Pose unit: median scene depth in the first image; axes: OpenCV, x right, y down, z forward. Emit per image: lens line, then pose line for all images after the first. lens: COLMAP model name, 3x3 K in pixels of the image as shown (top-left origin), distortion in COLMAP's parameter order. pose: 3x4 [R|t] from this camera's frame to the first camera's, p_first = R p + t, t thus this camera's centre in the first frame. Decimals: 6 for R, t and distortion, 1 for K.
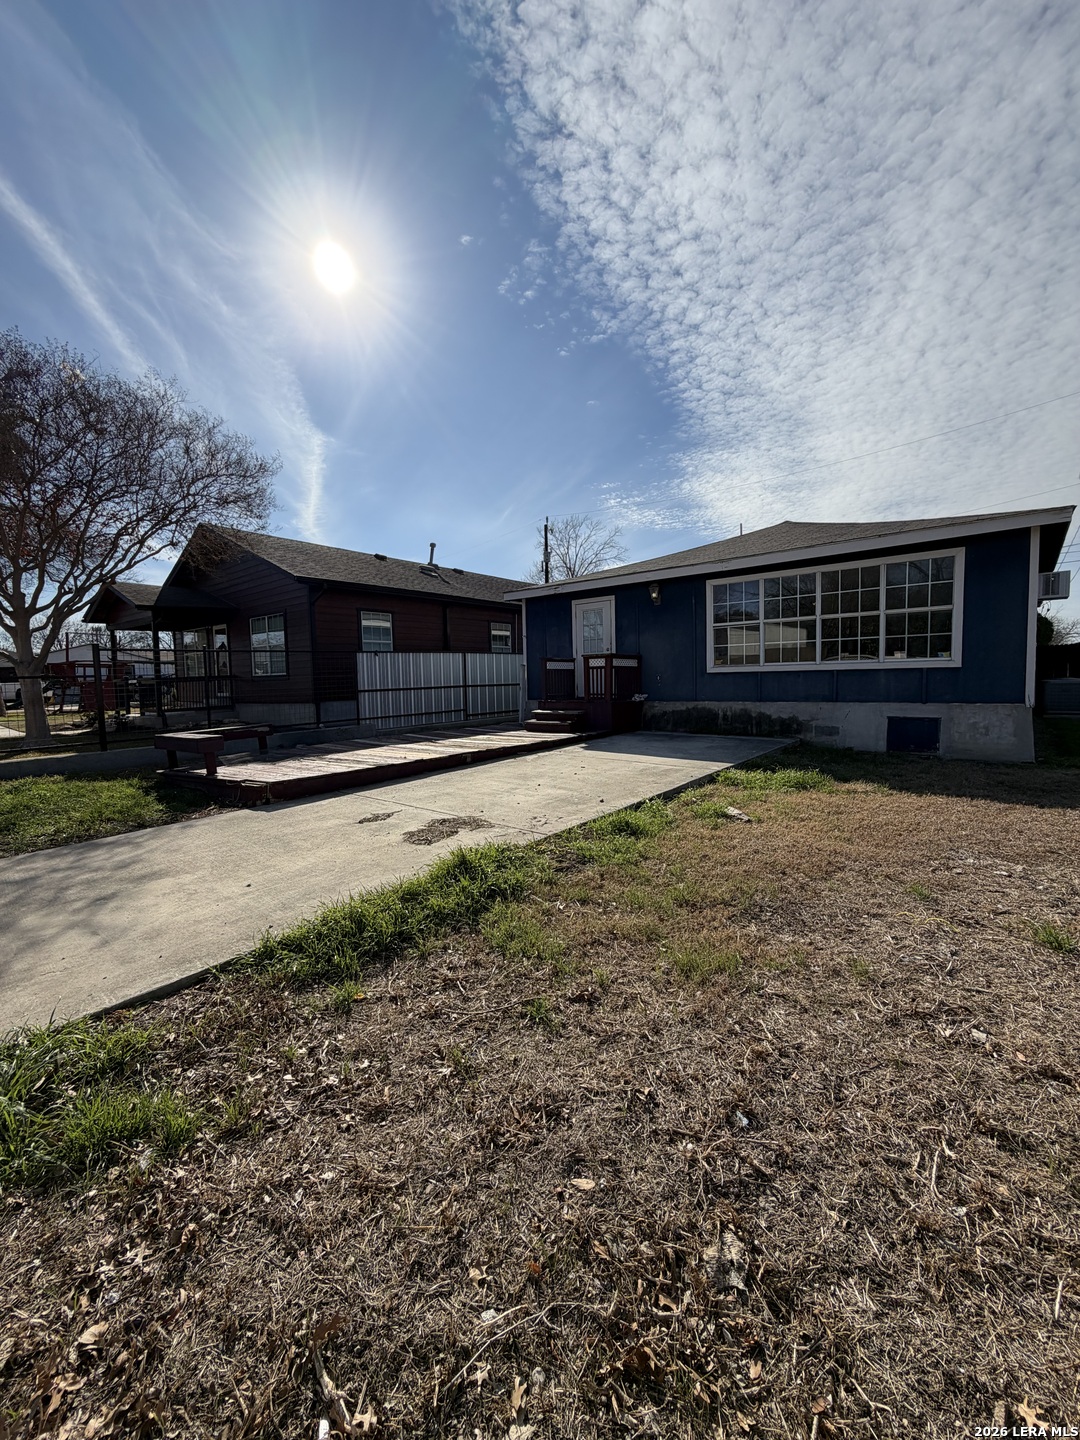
lens RADIAL K [[577.0, 0, 537.0], [0, 577.0, 722.3], [0, 0, 1]] dist [-0.002113, 0.000777]
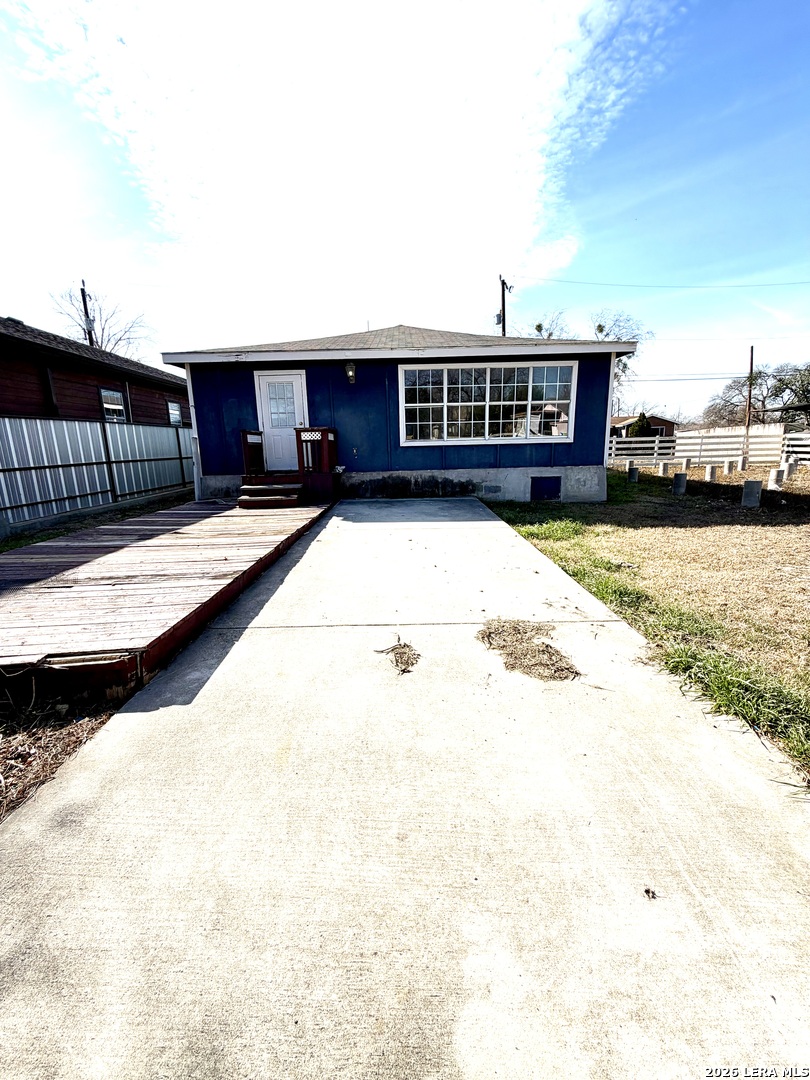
lens RADIAL K [[432.7, 0, 403.3], [0, 432.7, 539.3], [0, 0, 1]] dist [-0.002113, 0.000777]
pose [[0.765231, -0.133685, 0.629722, -0.369938], [0.056131, 0.988331, 0.141605, -0.028699], [-0.641304, -0.073013, 0.763805, 0.388214]]
